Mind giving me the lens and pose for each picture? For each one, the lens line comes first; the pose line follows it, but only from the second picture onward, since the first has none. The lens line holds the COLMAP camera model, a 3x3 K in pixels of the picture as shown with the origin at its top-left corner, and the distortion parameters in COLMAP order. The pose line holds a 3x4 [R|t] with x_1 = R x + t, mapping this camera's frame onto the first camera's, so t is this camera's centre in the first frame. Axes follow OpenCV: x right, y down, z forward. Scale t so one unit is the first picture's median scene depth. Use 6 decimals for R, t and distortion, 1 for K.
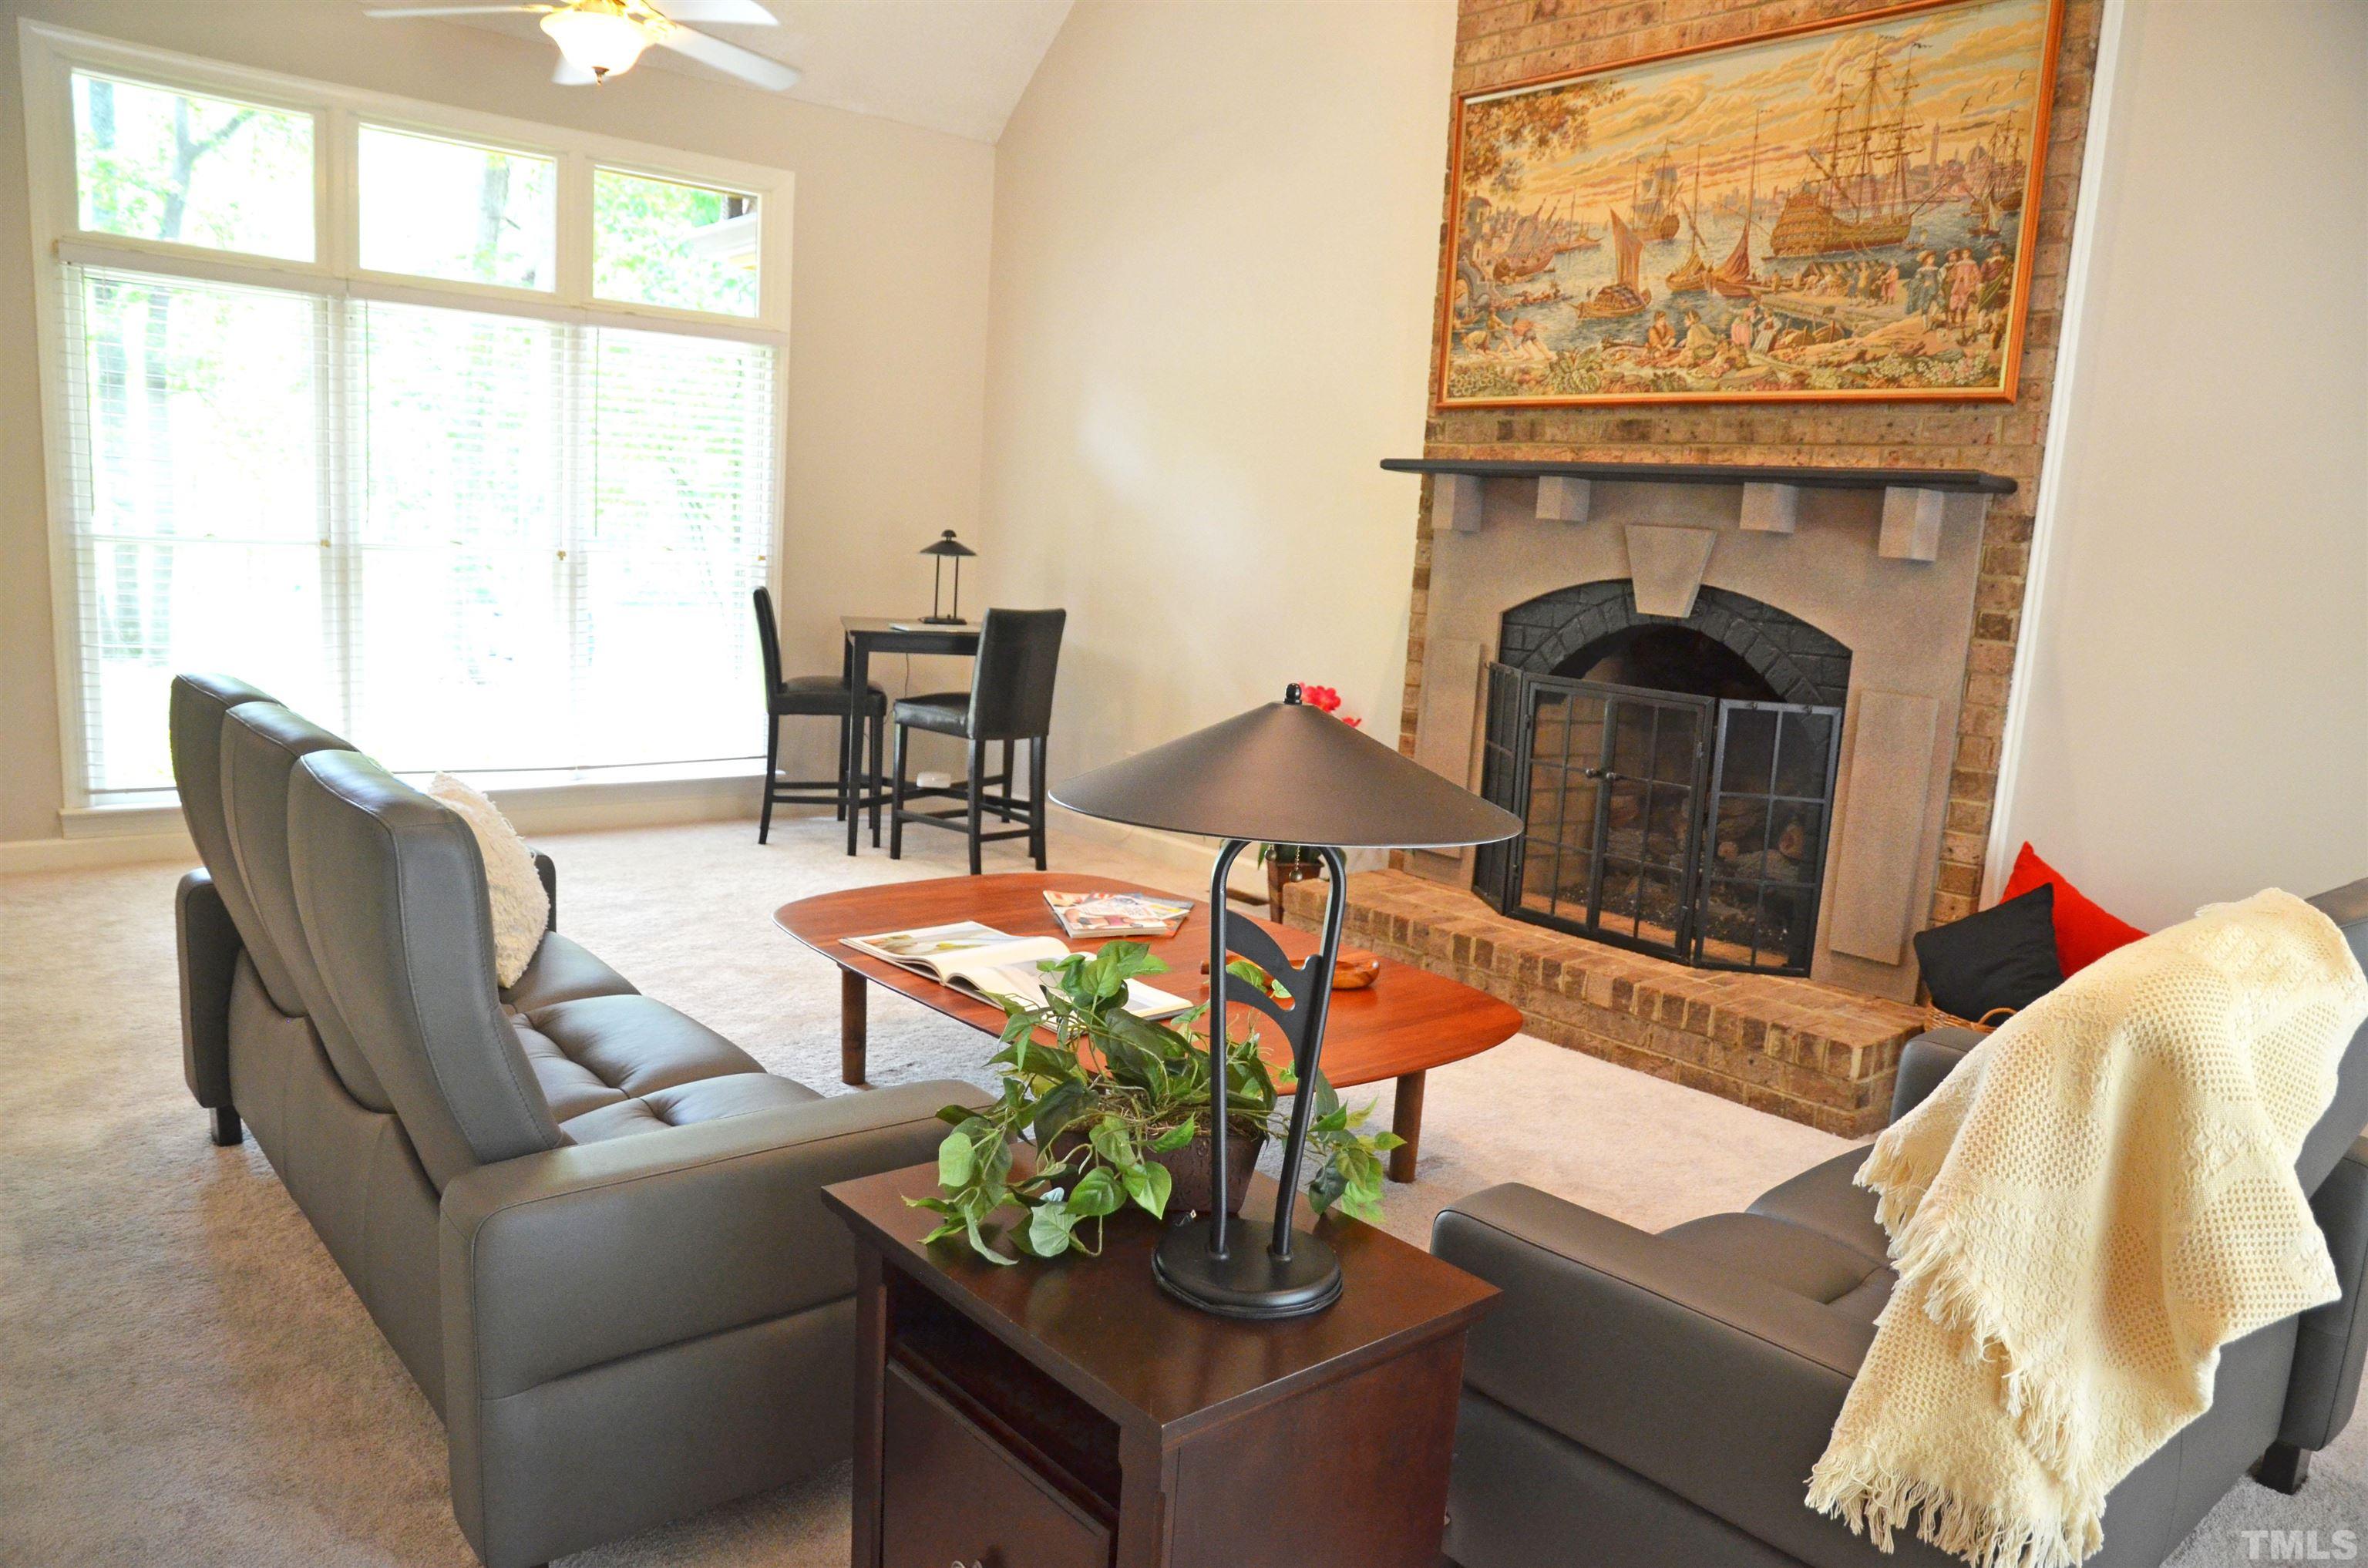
lens RADIAL K [[1632.0, 0, 1188.6], [0, 1632.0, 821.3], [0, 0, 1]] dist [-0.100346, 0.058871]
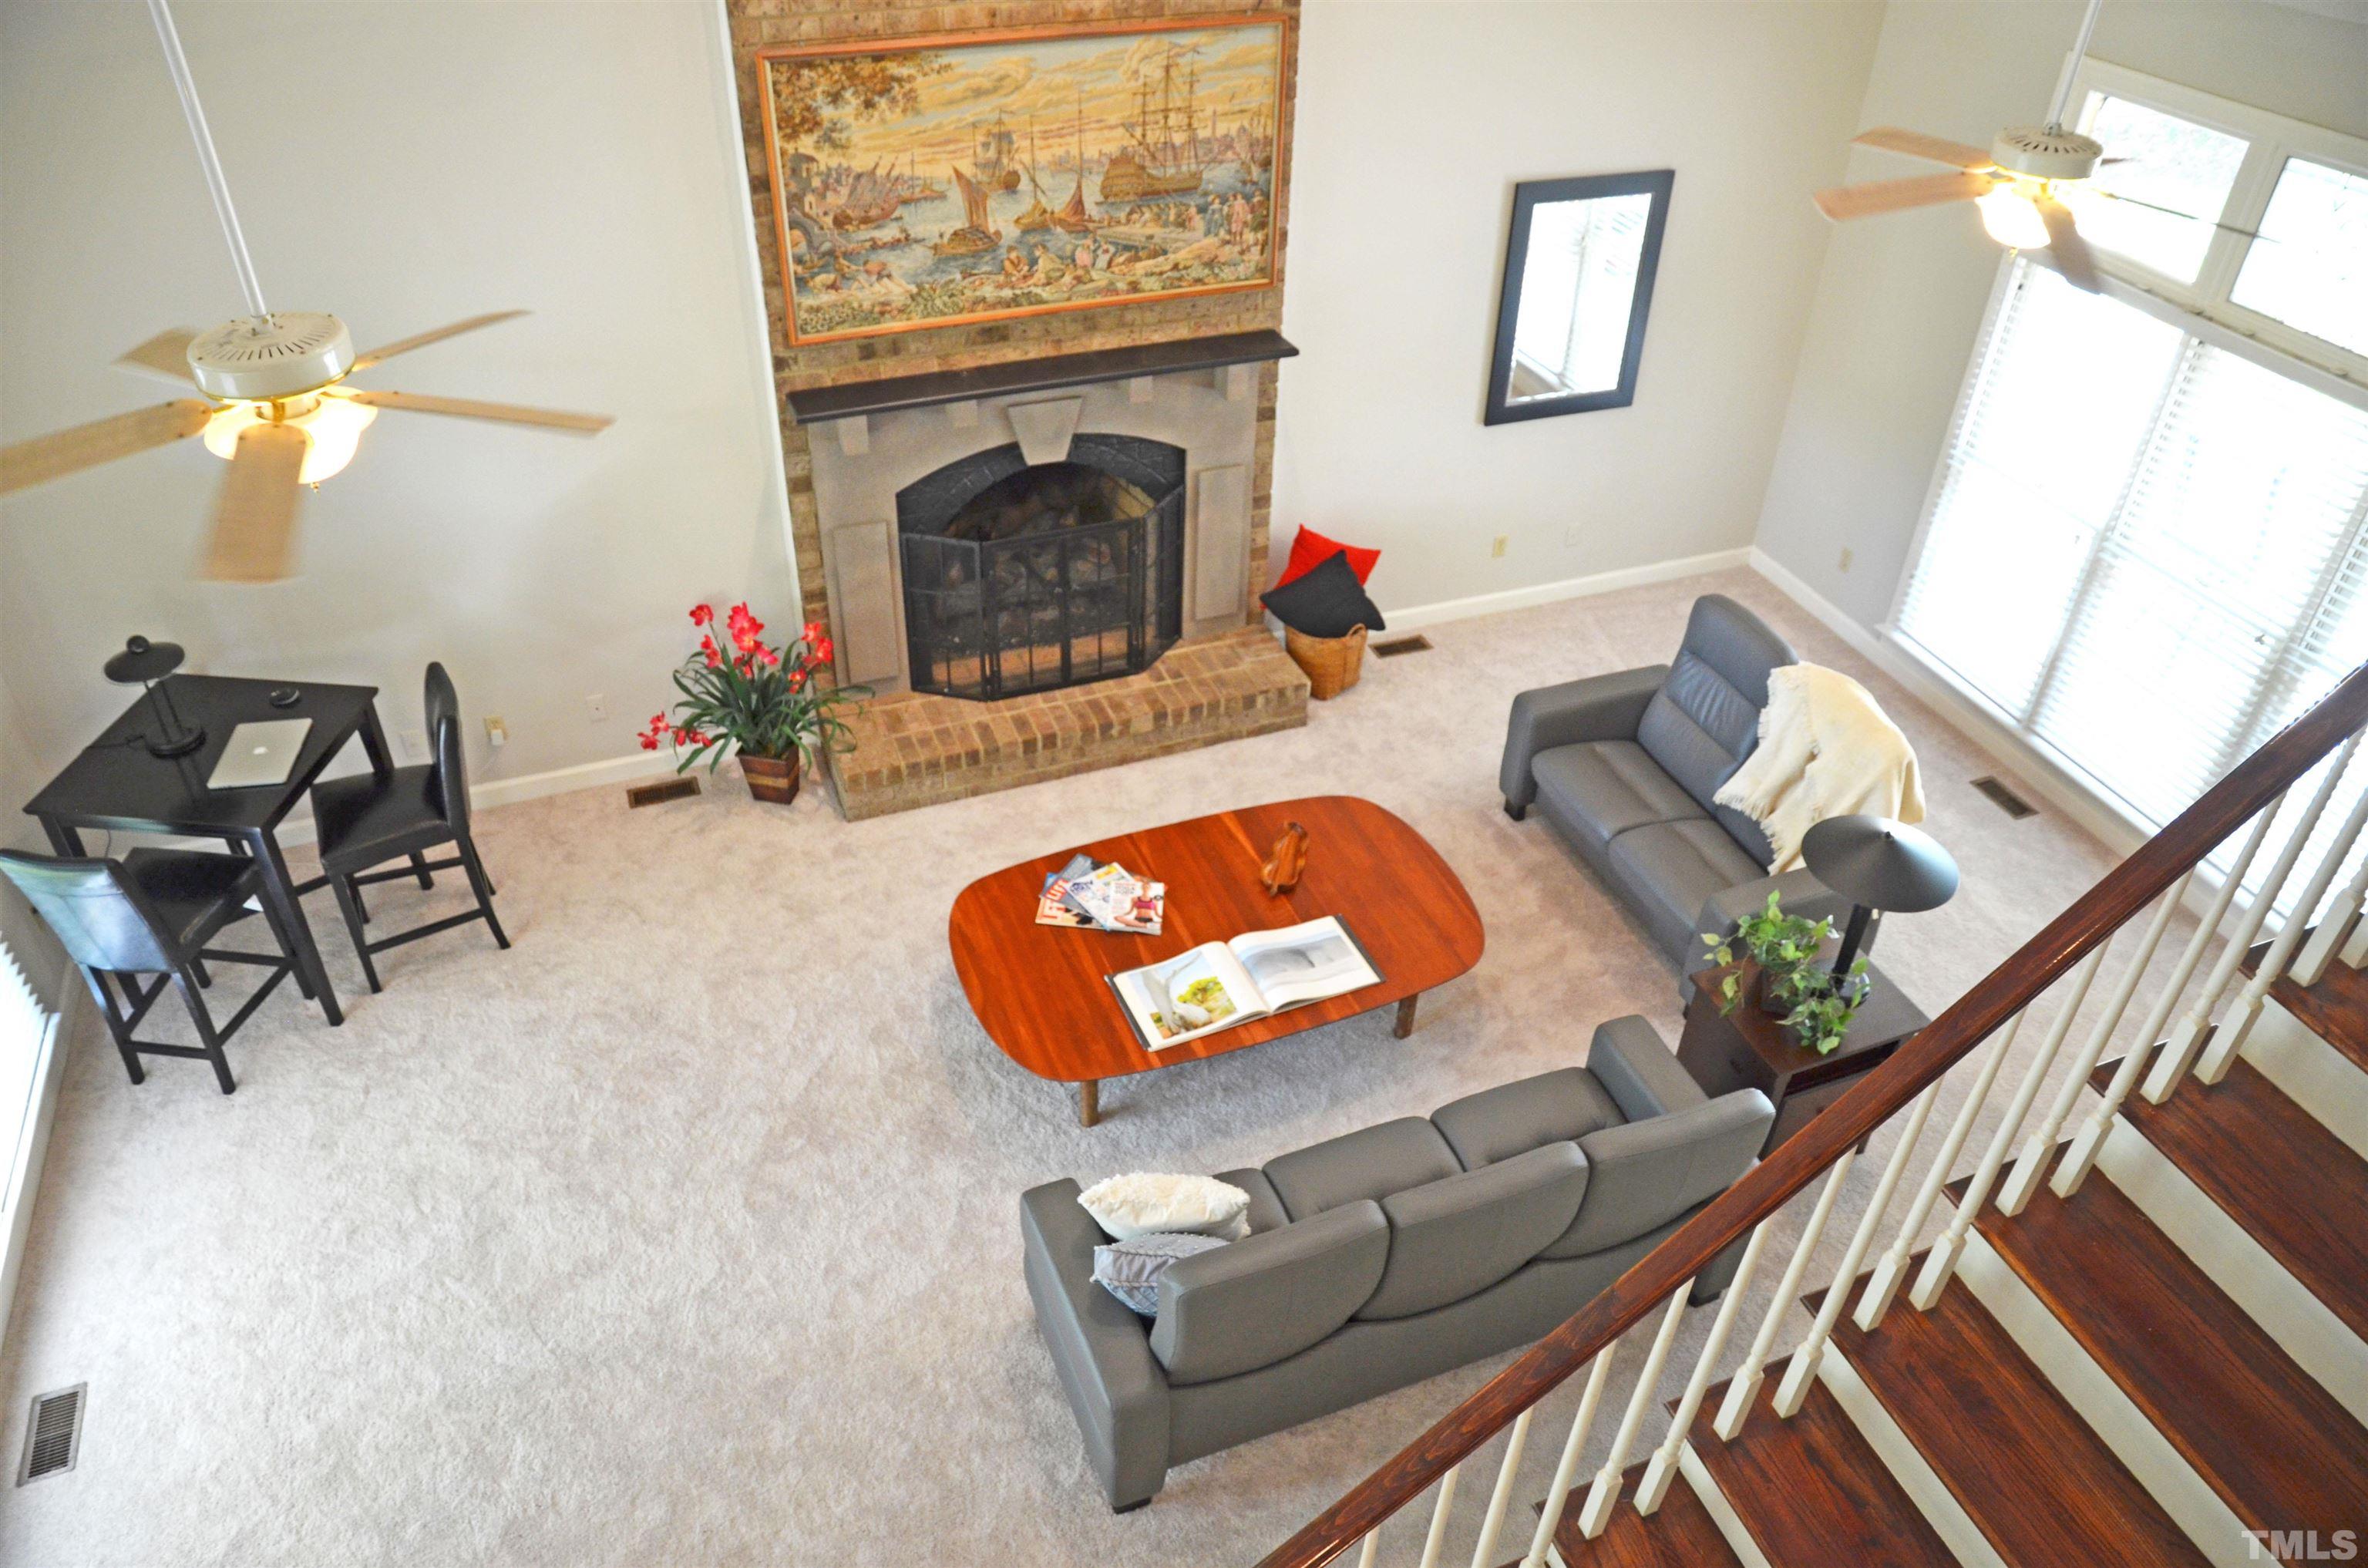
lens RADIAL K [[1632.0, 0, 1193.1], [0, 1632.0, 802.6], [0, 0, 1]] dist [-0.100346, 0.058871]
pose [[0.326154, -0.618280, 0.715089, -0.827222], [0.159137, 0.781570, 0.603178, -0.715874], [-0.931825, -0.082932, 0.353304, 0.391196]]
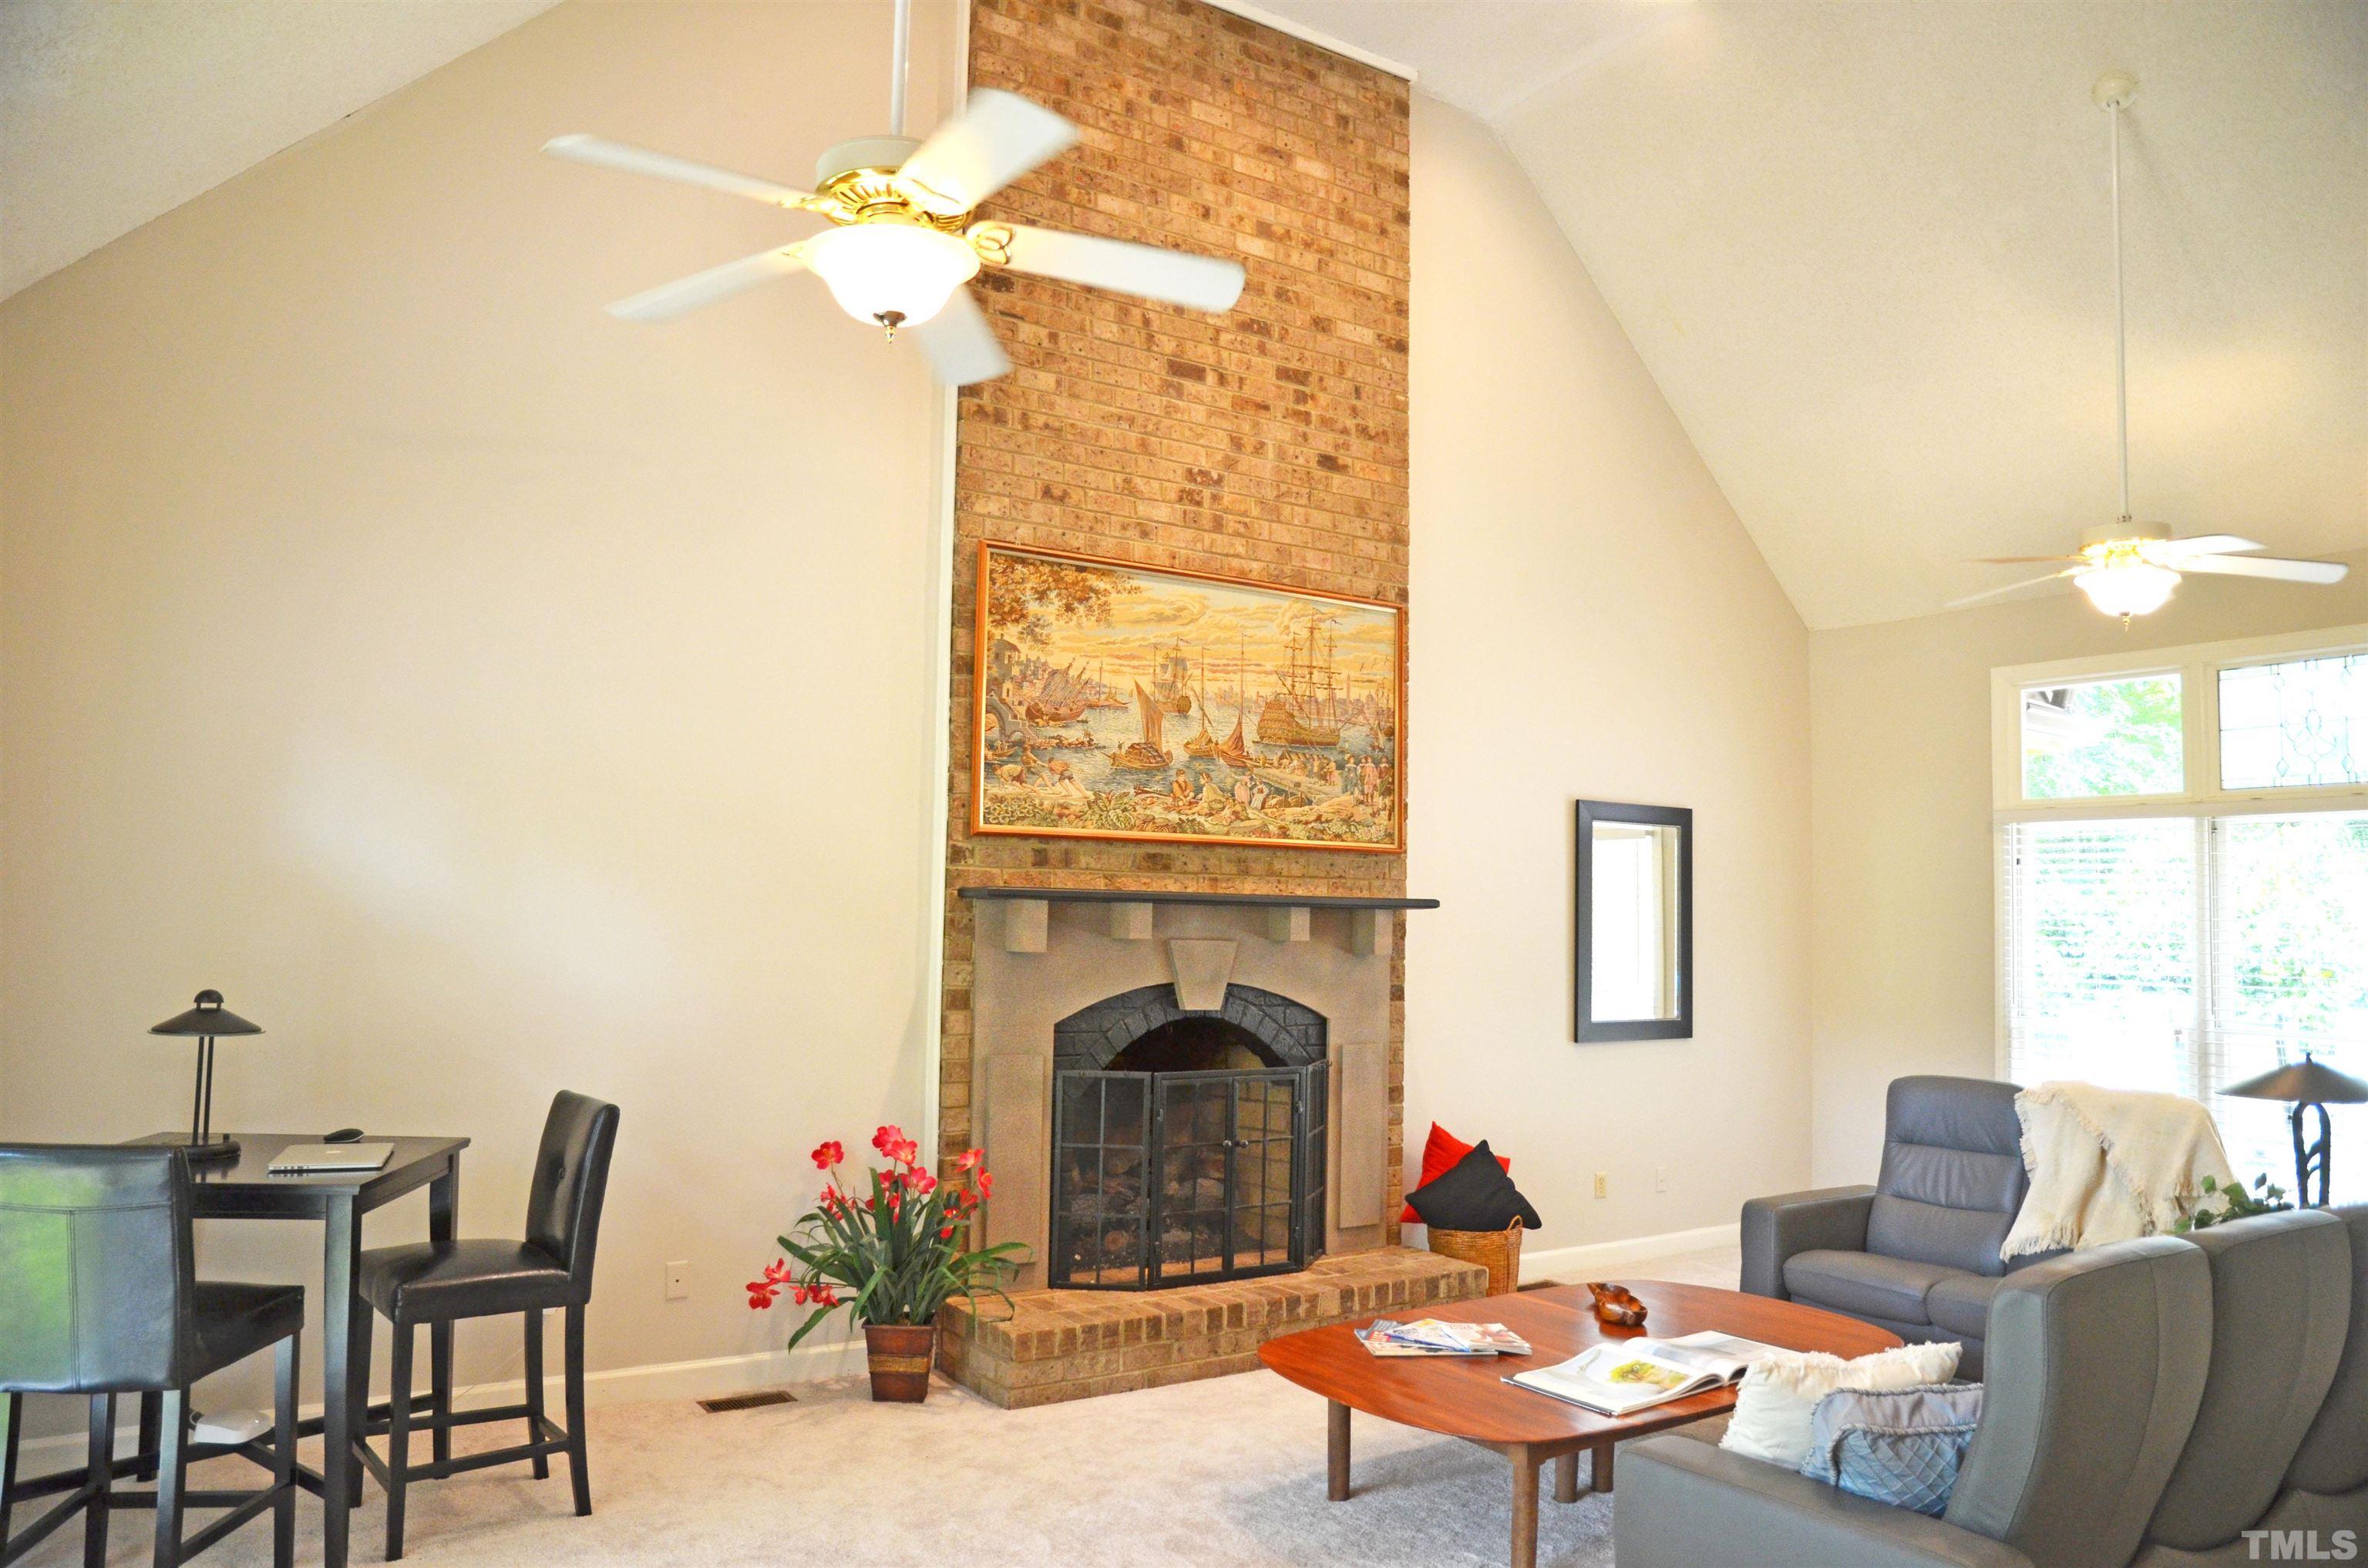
lens RADIAL K [[1632.0, 0, 1198.6], [0, 1632.0, 837.9], [0, 0, 1]] dist [-0.100346, 0.058871]
pose [[0.120178, -0.005782, 0.992736, -0.976265], [0.164475, 0.986280, -0.014166, -0.245533], [-0.979033, 0.164982, 0.119480, 0.845414]]
